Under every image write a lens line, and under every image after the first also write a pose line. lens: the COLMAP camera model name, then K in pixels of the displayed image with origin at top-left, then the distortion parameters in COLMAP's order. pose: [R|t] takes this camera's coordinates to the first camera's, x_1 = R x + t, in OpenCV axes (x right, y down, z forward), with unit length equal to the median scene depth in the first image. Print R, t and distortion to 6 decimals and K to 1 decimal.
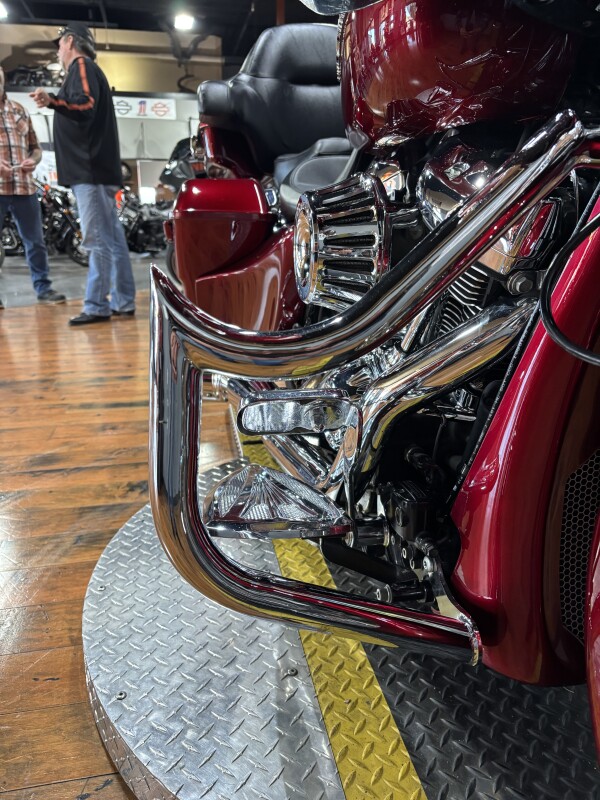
lens RADIAL K [[621.0, 0, 300.0], [0, 621.0, 400.0], [0, 0, 1]] dist [0.009079, -0.007789]
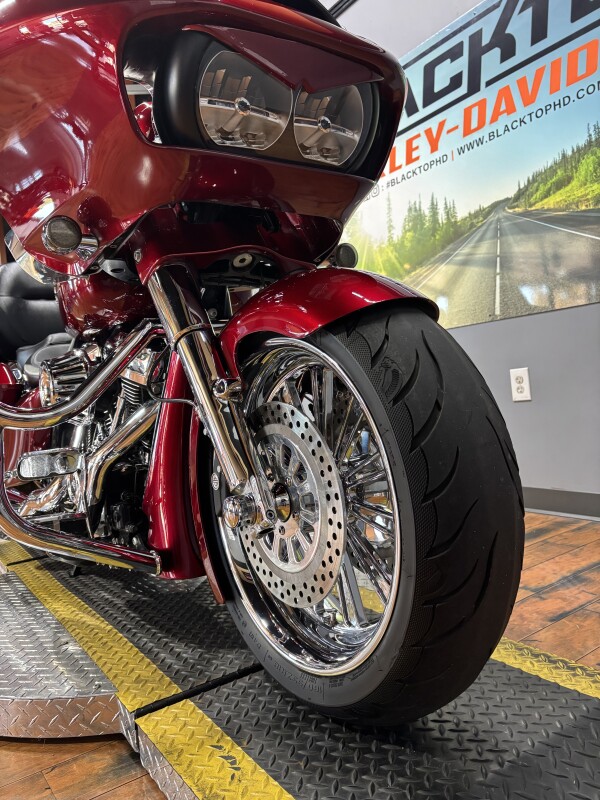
lens RADIAL K [[621.0, 0, 300.0], [0, 621.0, 400.0], [0, 0, 1]] dist [0.009079, -0.007789]
pose [[0.916743, -0.094979, 0.388023, -0.020046], [0.200681, 0.949360, -0.241748, 0.355236], [-0.345412, 0.299490, 0.889380, -0.819566]]
